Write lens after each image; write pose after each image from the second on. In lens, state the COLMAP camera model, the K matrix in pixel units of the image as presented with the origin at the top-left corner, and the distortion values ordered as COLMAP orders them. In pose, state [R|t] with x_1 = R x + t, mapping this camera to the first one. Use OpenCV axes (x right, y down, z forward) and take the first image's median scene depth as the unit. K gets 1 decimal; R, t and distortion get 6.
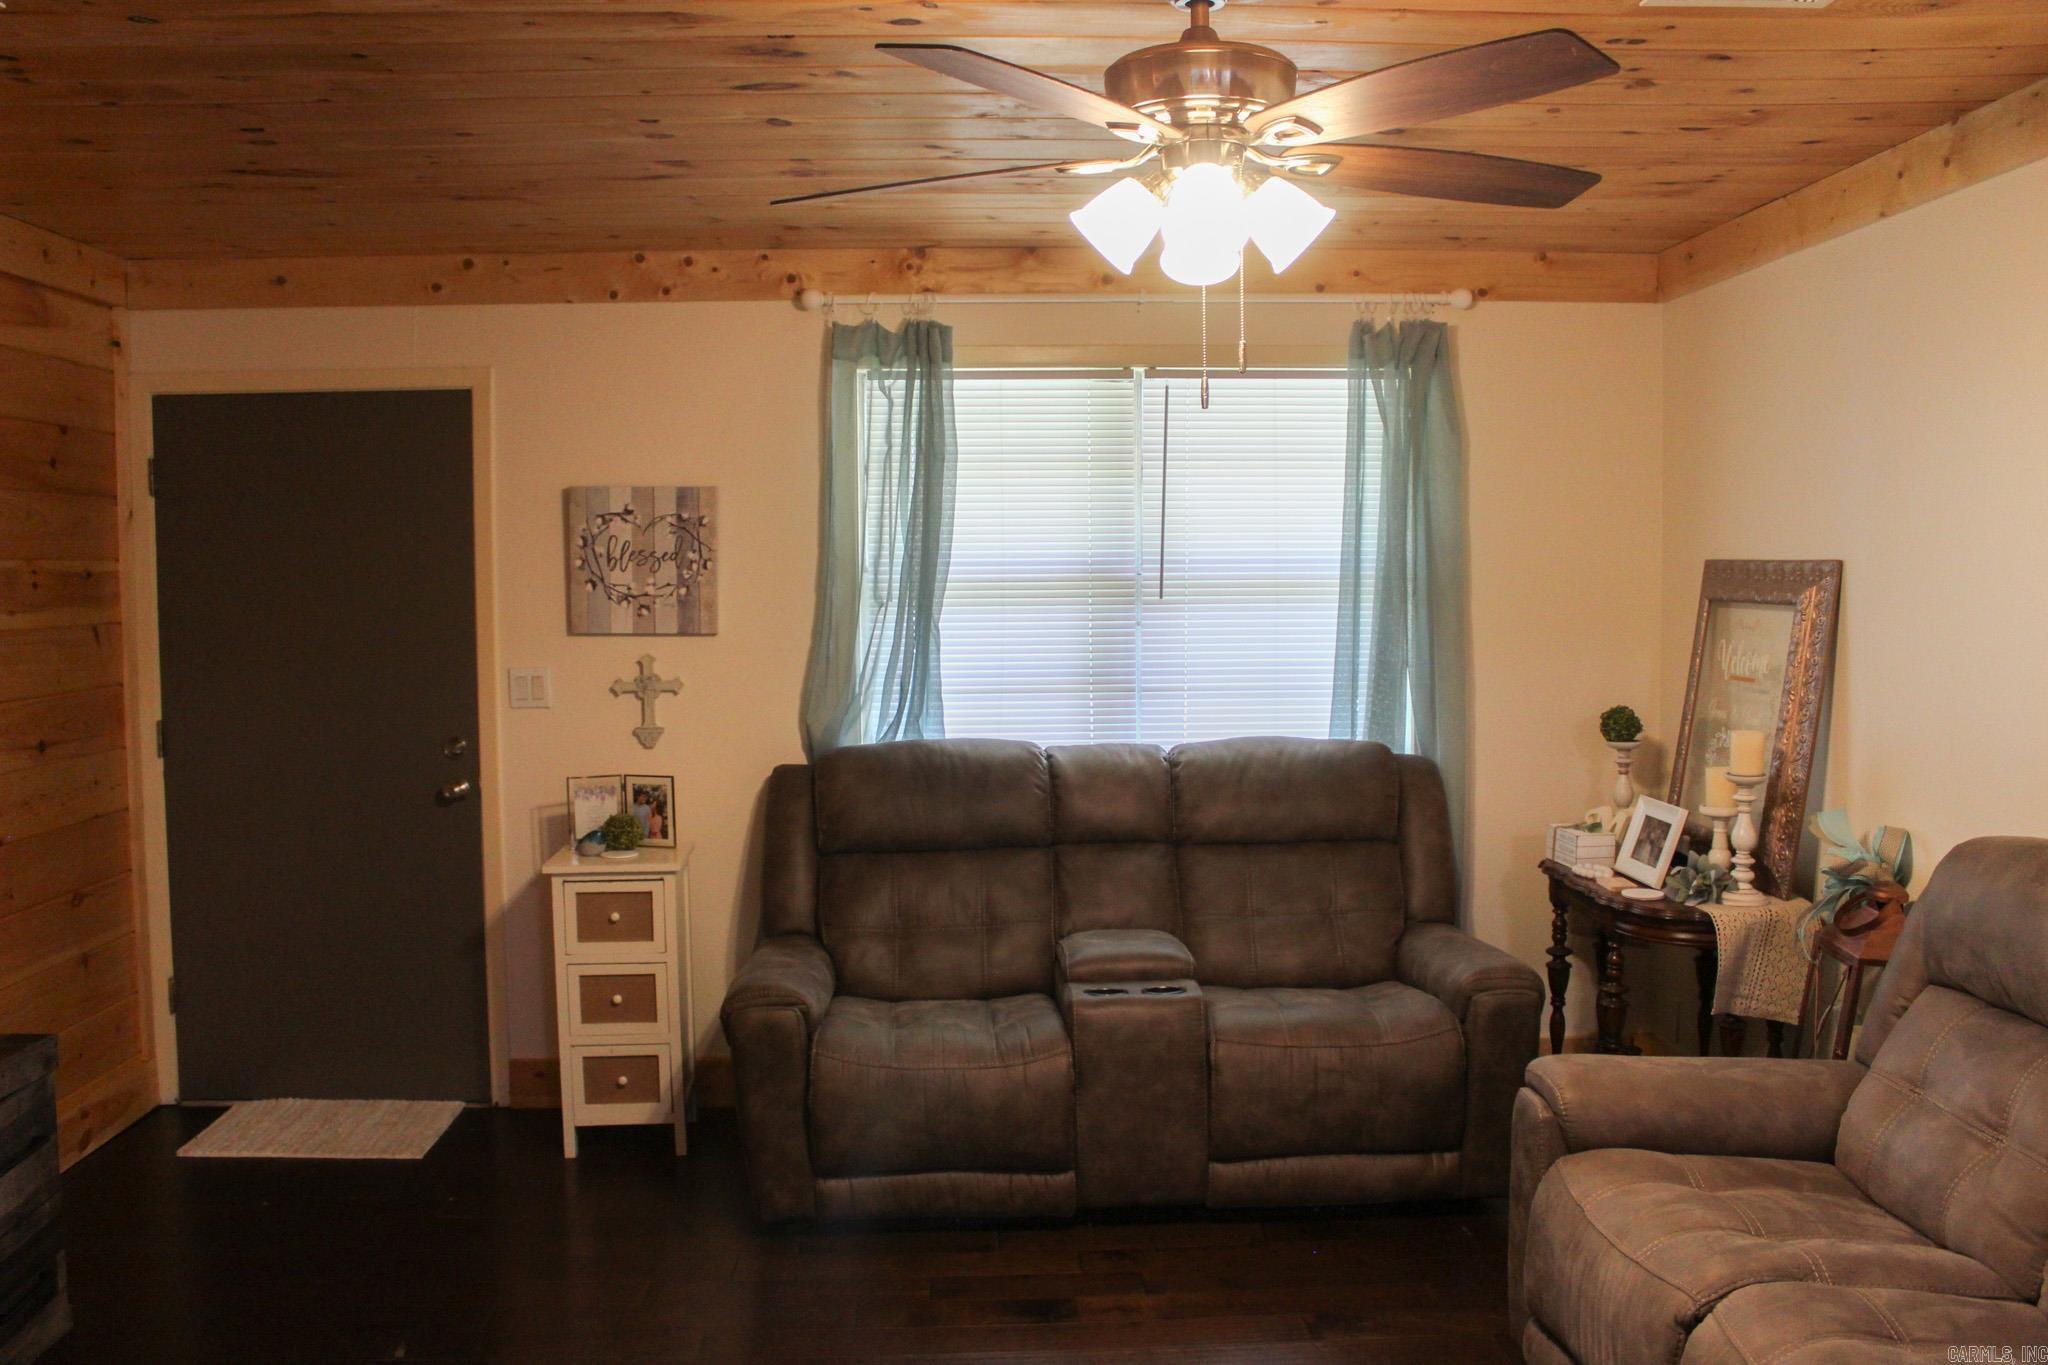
lens RADIAL K [[1684.3, 0, 1010.2], [0, 1684.3, 702.9], [0, 0, 1]] dist [-0.167341, 0.150271]
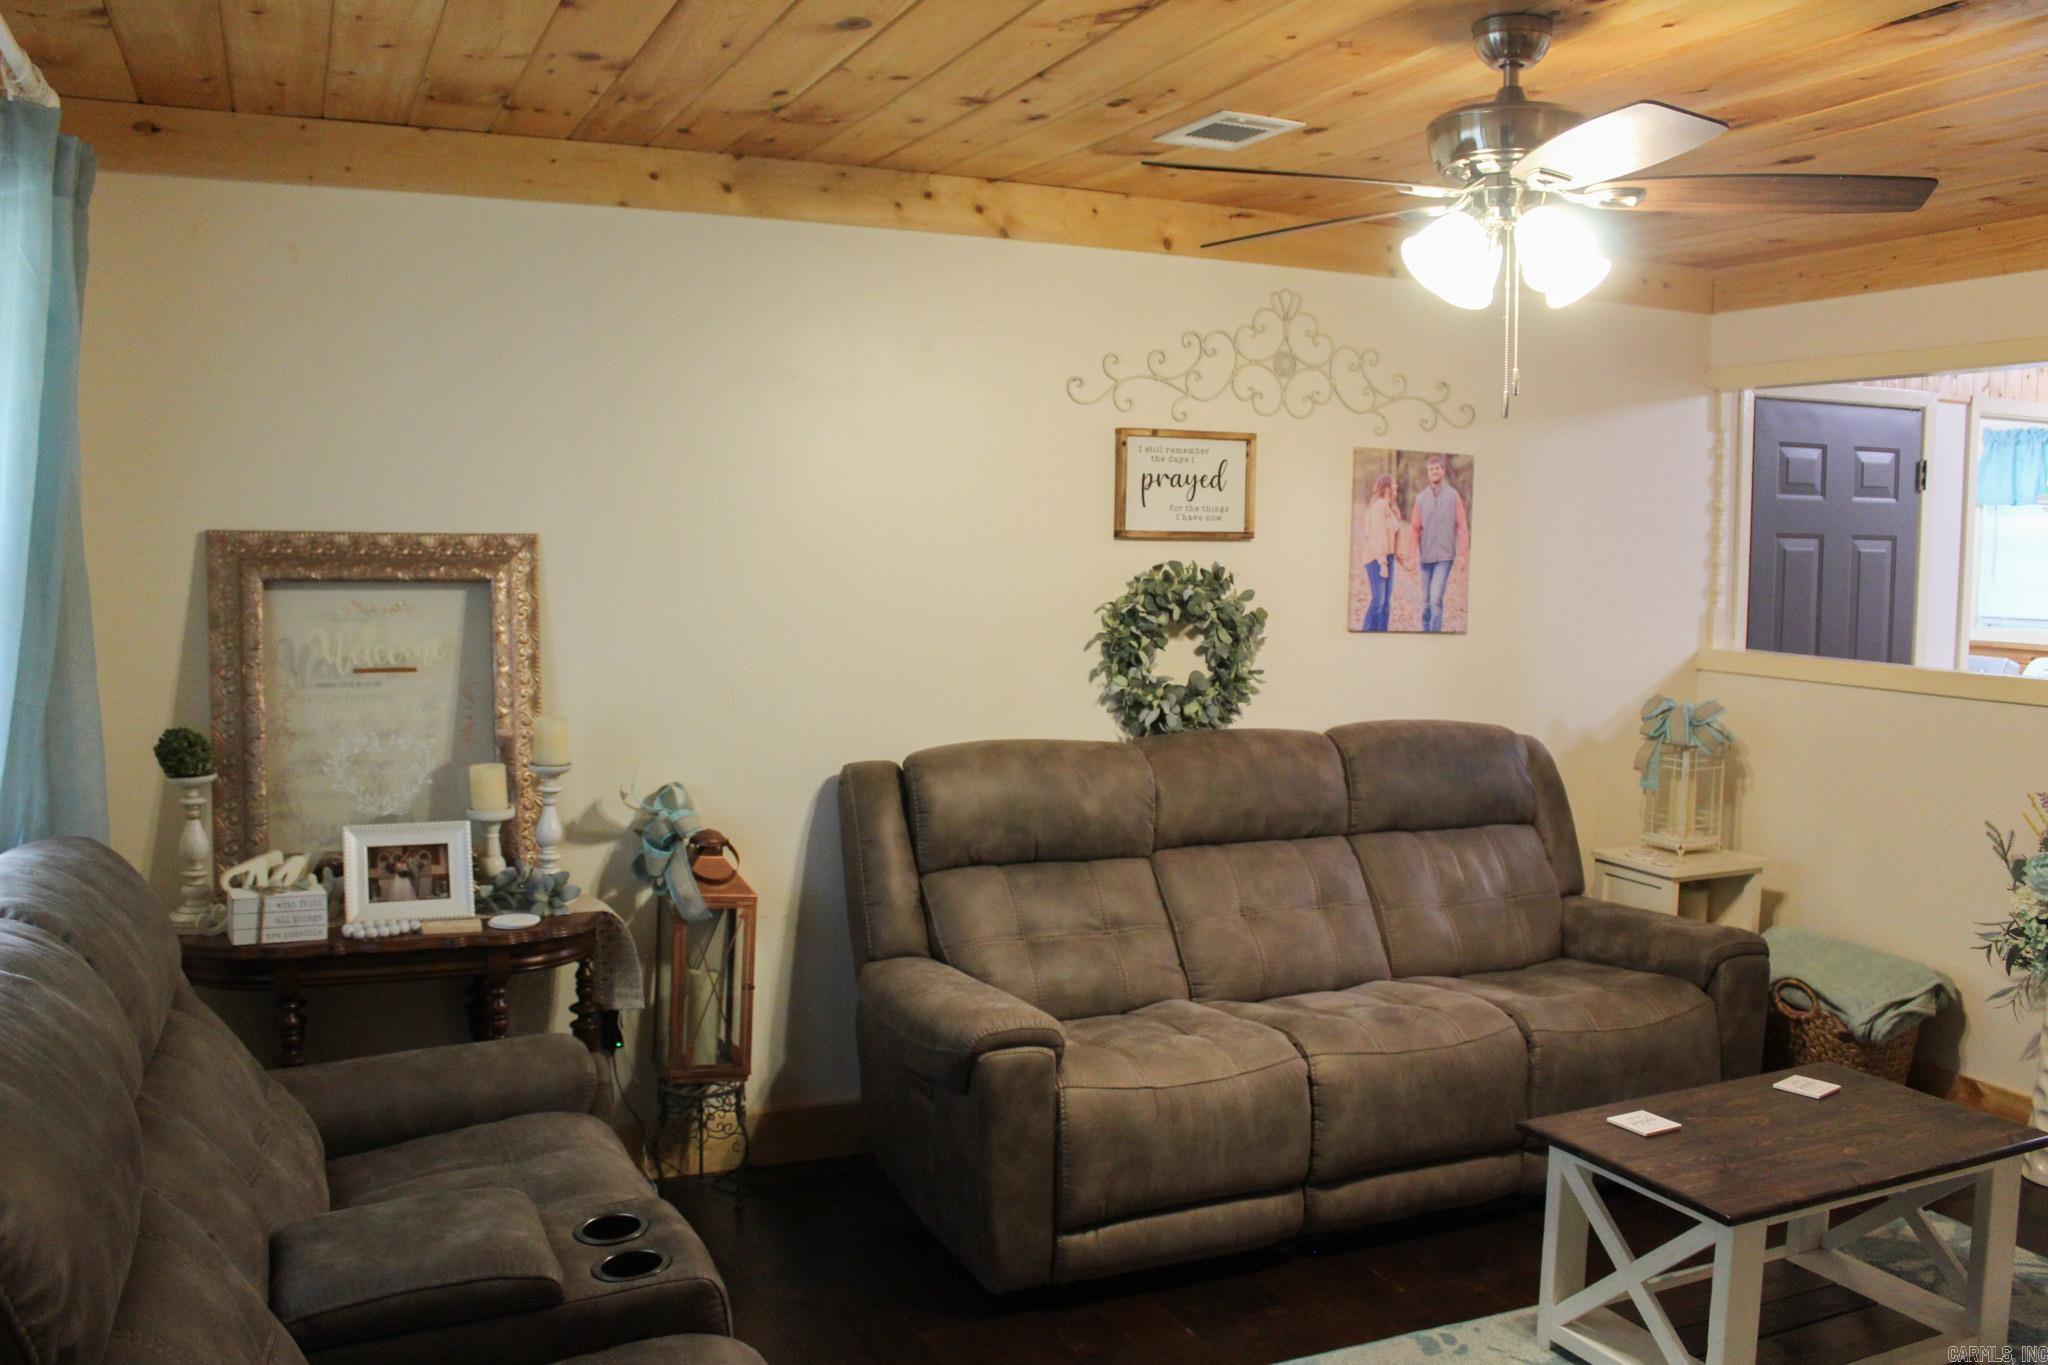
lens RADIAL K [[1684.3, 0, 1010.2], [0, 1684.3, 702.9], [0, 0, 1]] dist [-0.167341, 0.150271]
pose [[-0.356082, -0.082996, 0.930762, -0.431616], [0.060732, 0.991887, 0.111681, -0.067970], [-0.932479, 0.096294, -0.348152, 0.902808]]
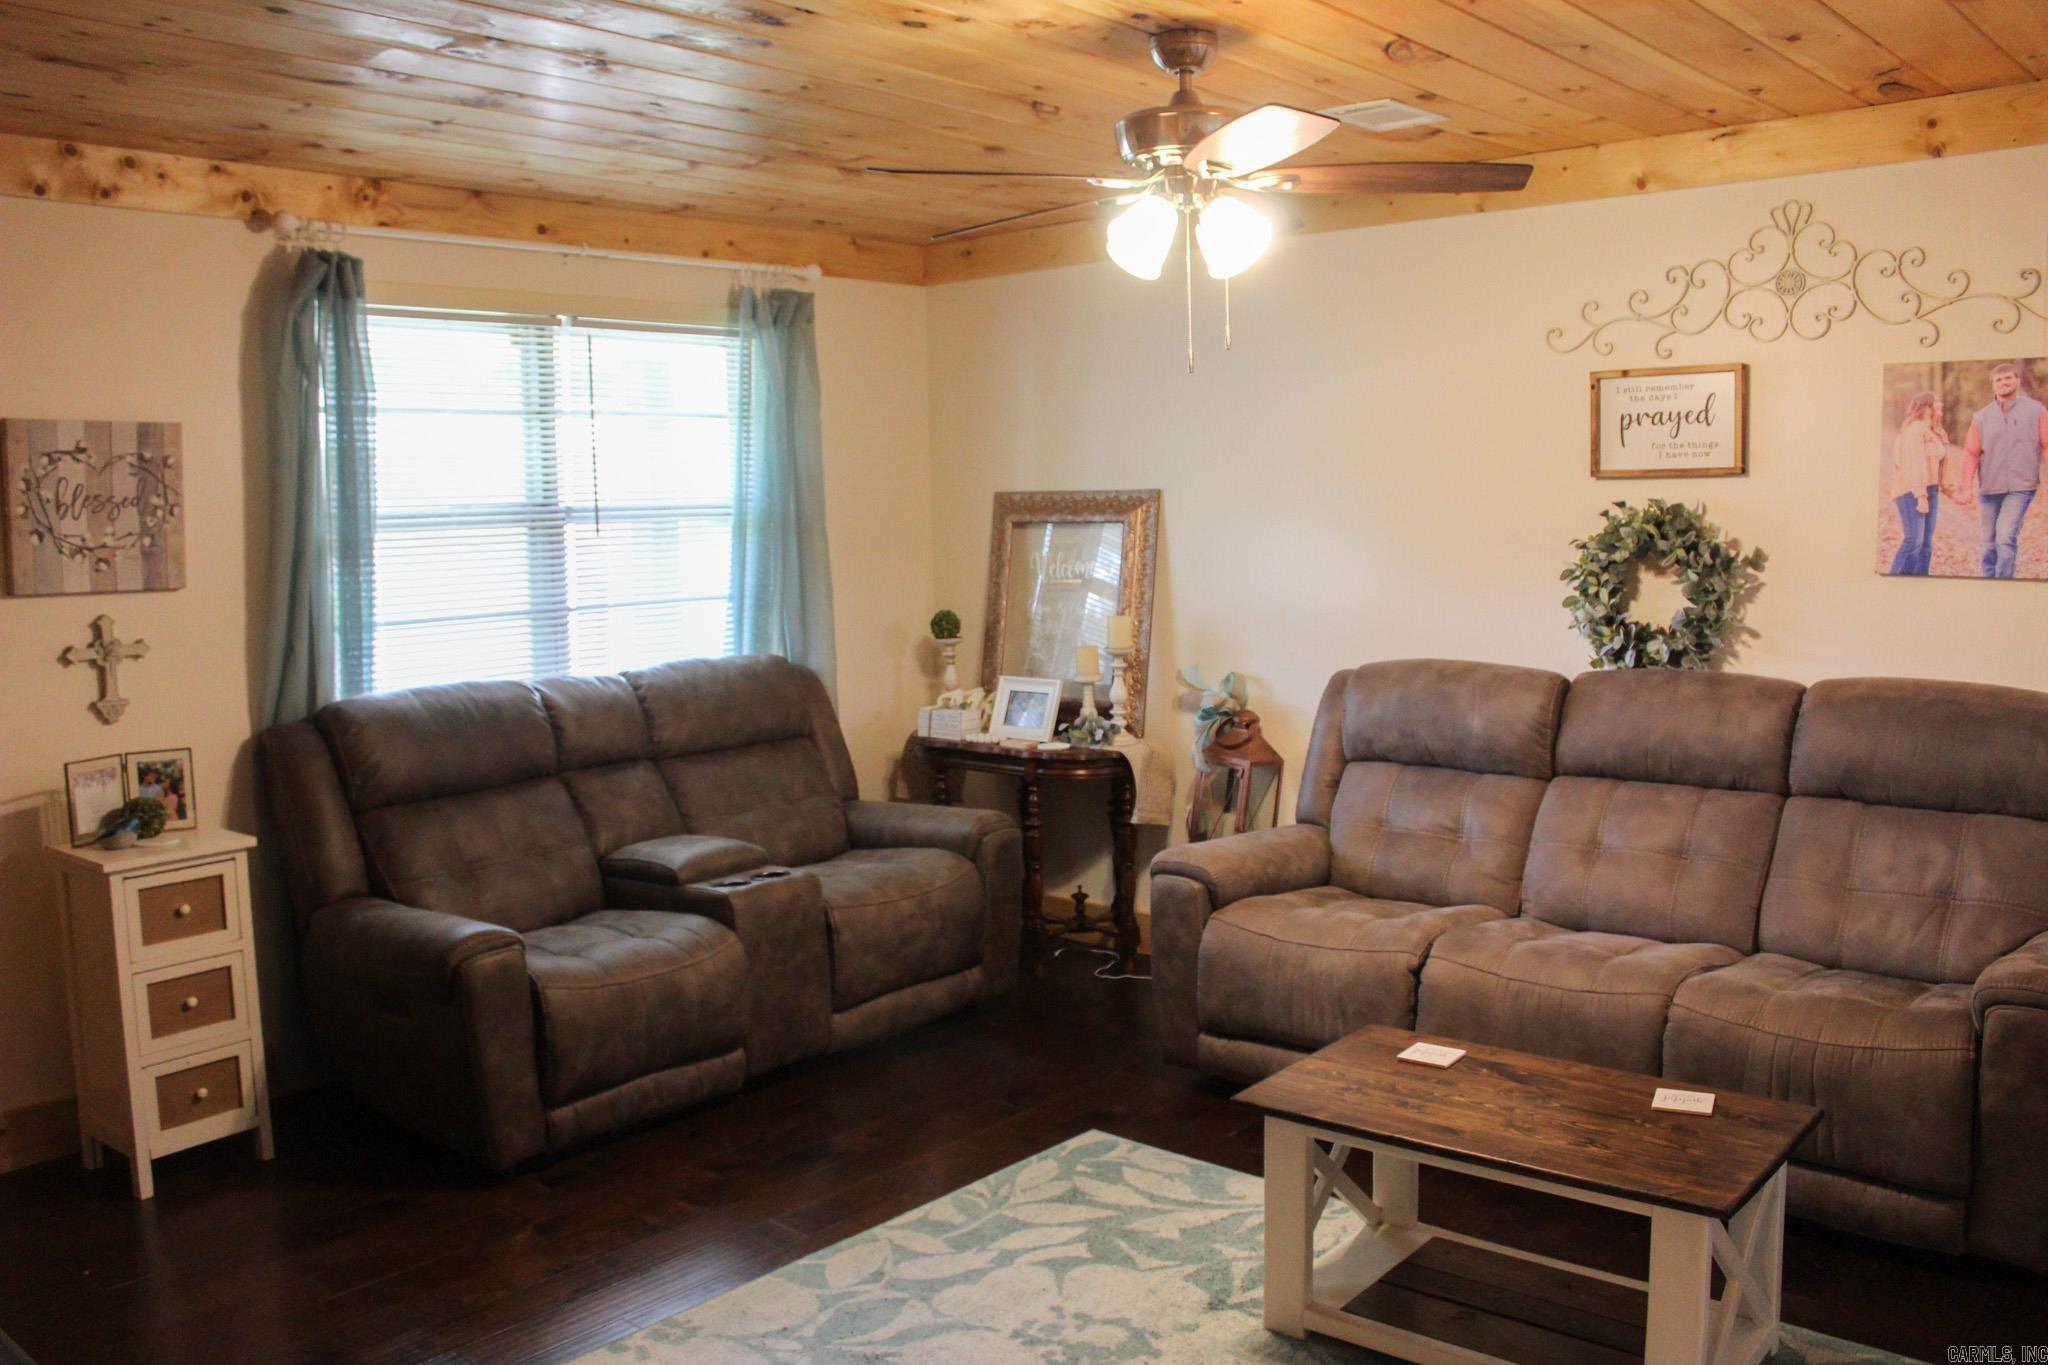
lens RADIAL K [[1684.3, 0, 1010.2], [0, 1684.3, 702.9], [0, 0, 1]] dist [-0.167341, 0.150271]
pose [[0.689087, -0.092544, 0.718746, -0.508831], [0.070473, 0.995669, 0.060636, -0.001809], [-0.721244, 0.008869, 0.692624, 0.080918]]
